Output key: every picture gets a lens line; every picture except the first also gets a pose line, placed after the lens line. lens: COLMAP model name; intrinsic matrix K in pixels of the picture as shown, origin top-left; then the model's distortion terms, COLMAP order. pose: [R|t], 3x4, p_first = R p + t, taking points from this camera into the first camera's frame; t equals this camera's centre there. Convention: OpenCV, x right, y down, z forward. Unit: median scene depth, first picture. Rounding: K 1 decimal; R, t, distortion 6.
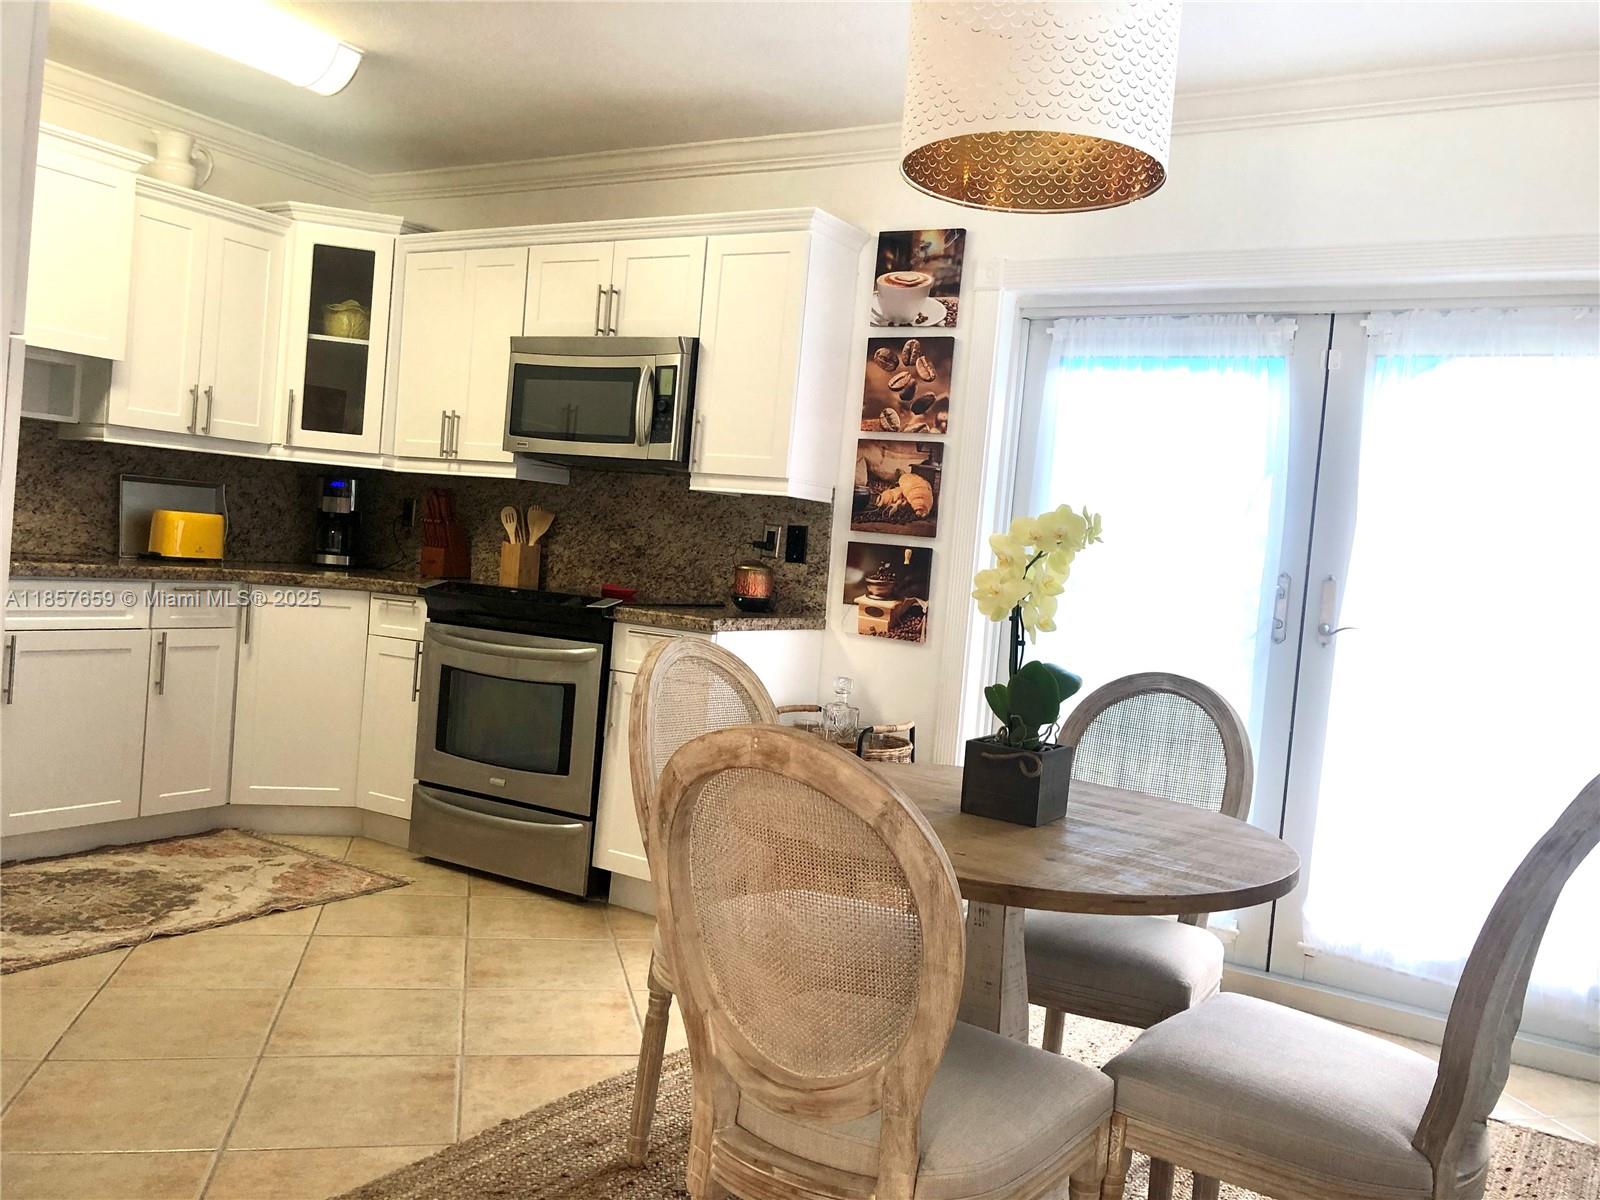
lens RADIAL K [[1338.1, 0, 799.6], [0, 1338.1, 611.2], [0, 0, 1]] dist [0.039918, -0.000457]
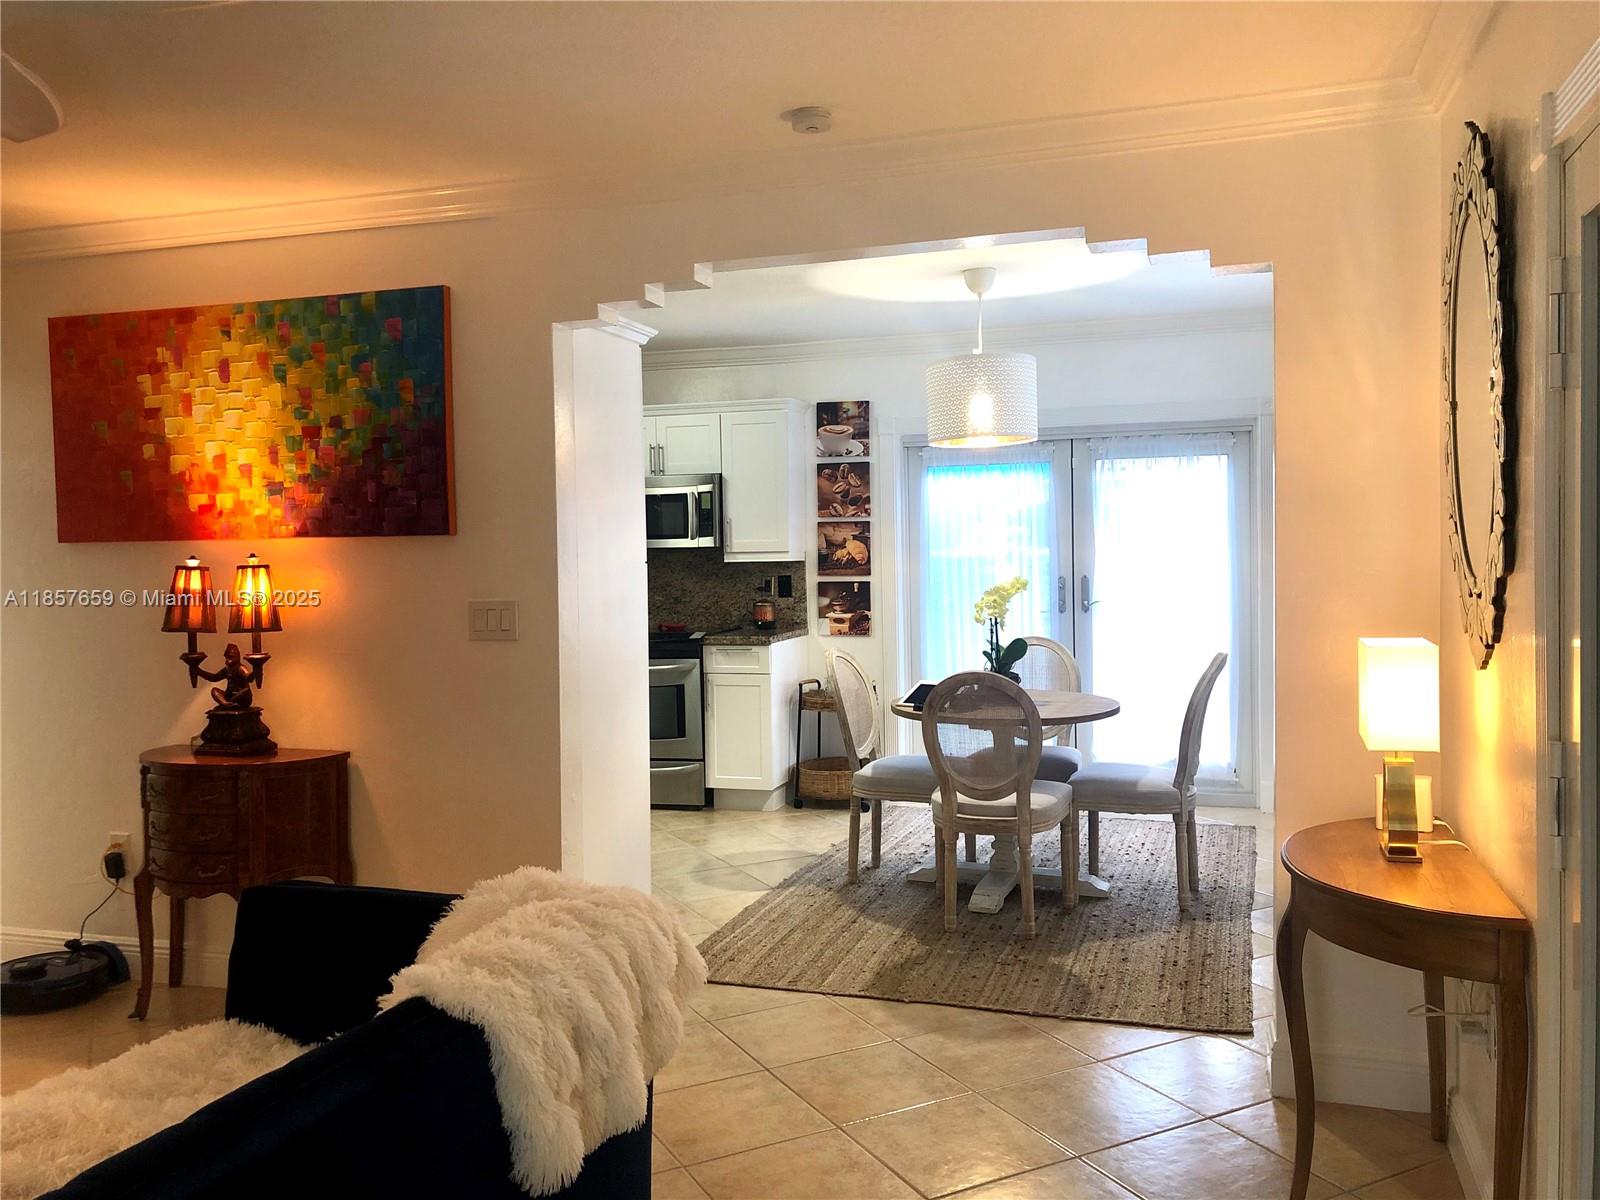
lens RADIAL K [[1338.1, 0, 798.7], [0, 1338.1, 592.7], [0, 0, 1]] dist [0.039918, -0.000457]
pose [[0.966082, -0.115398, 0.231016, -0.393816], [0.116429, 0.993156, 0.009214, -0.058292], [-0.230498, 0.017996, 0.972906, -0.678496]]
